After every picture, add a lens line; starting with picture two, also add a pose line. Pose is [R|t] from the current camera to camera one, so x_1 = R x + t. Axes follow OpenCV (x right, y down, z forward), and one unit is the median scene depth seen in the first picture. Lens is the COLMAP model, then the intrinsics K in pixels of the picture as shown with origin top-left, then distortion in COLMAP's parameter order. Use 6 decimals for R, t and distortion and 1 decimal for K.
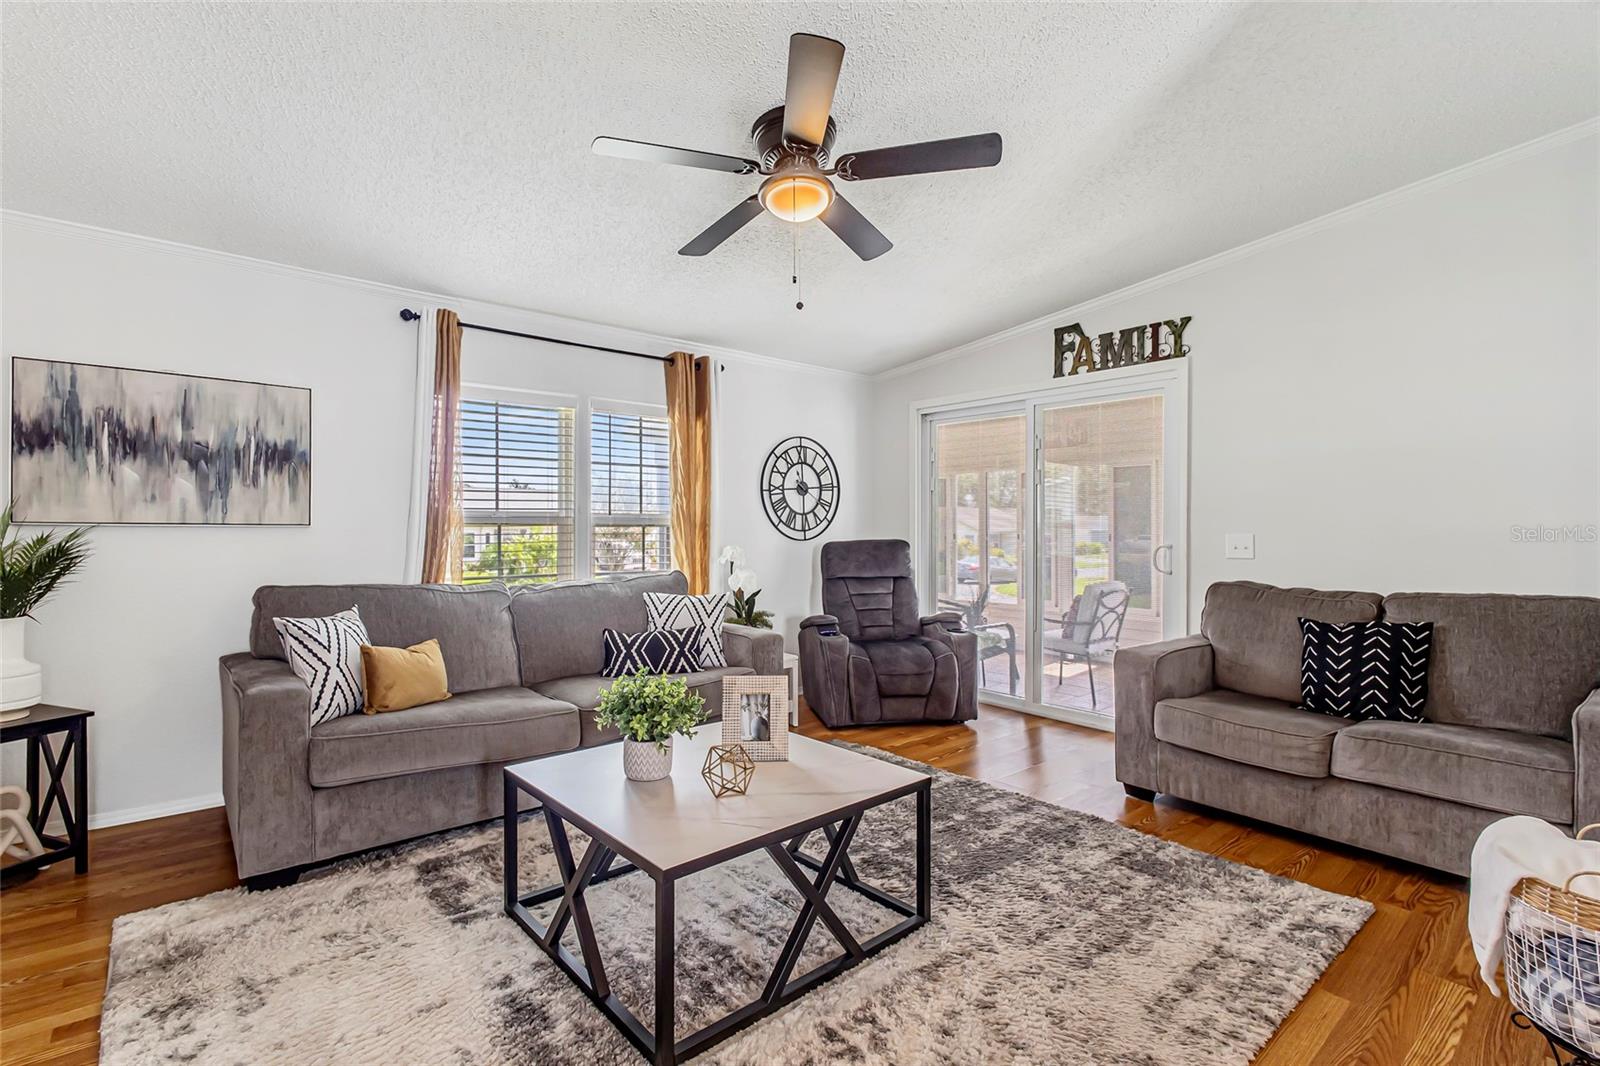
lens RADIAL K [[738.4, 0, 795.5], [0, 738.4, 539.7], [0, 0, 1]] dist [0.001228, 0.000013]
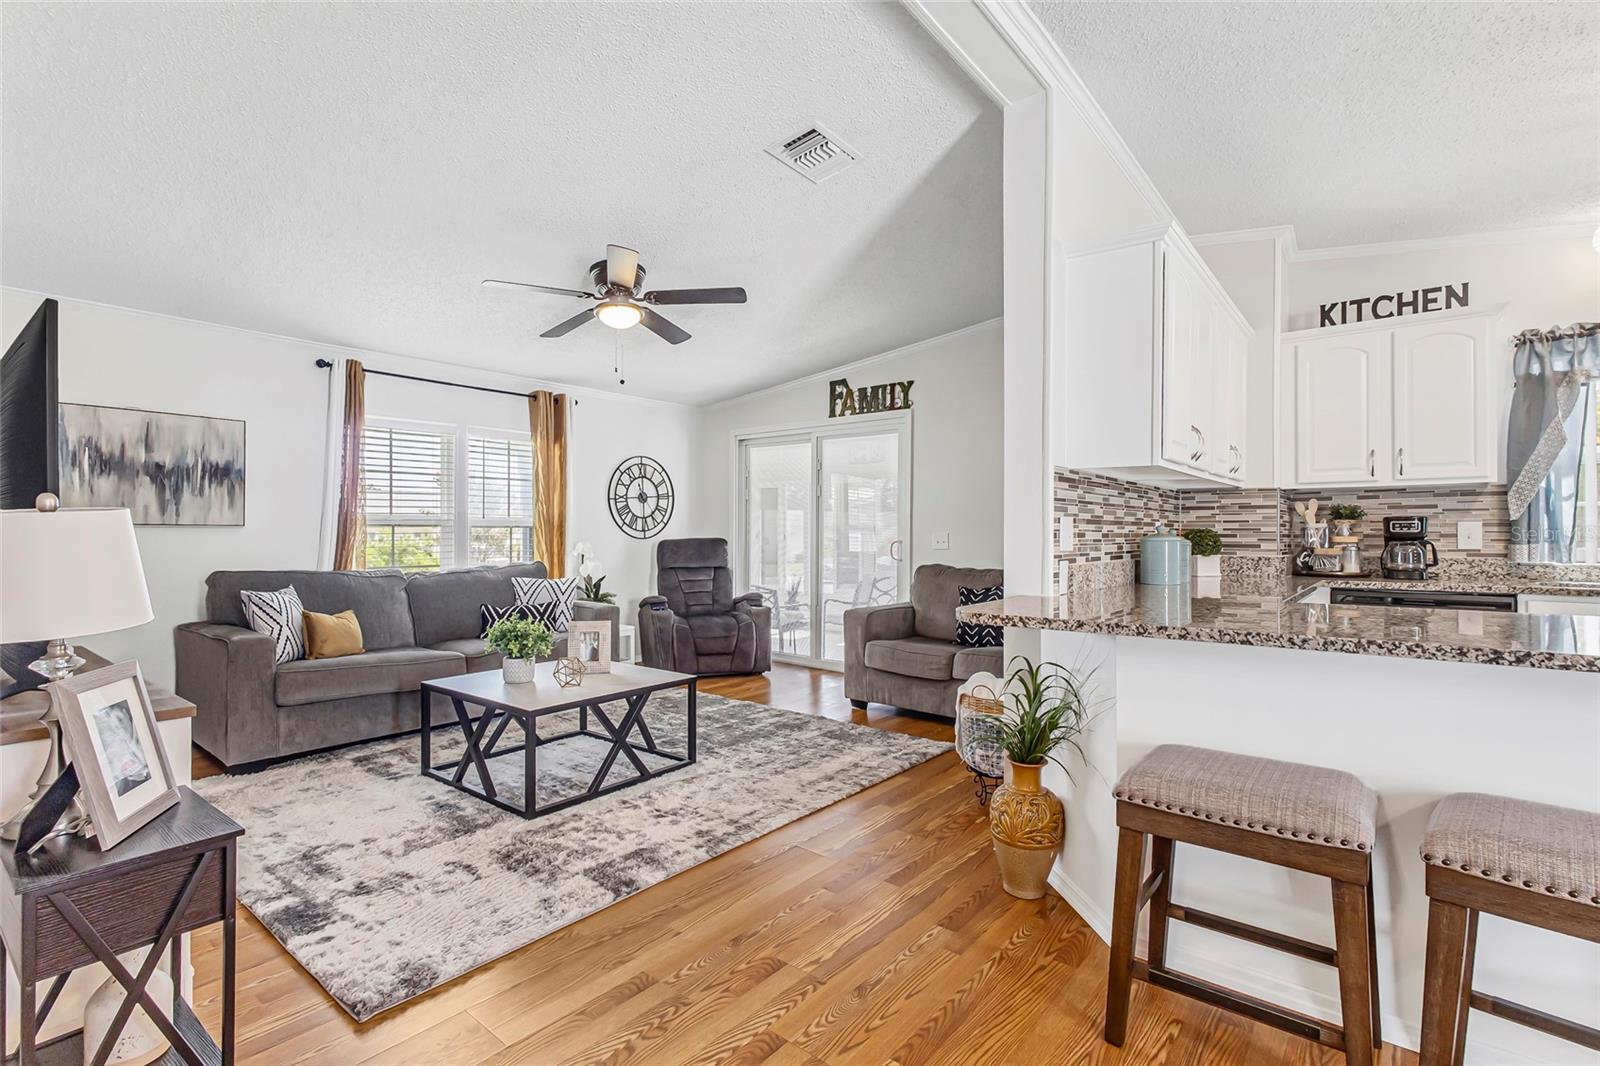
lens RADIAL K [[742.3, 0, 789.9], [0, 742.3, 530.4], [0, 0, 1]] dist [0.001984, 0.000503]
pose [[0.986142, -0.000380, 0.165904, 0.074943], [0.003141, 0.999861, -0.016380, 0.013133], [-0.165875, 0.016674, 0.986006, -0.458925]]
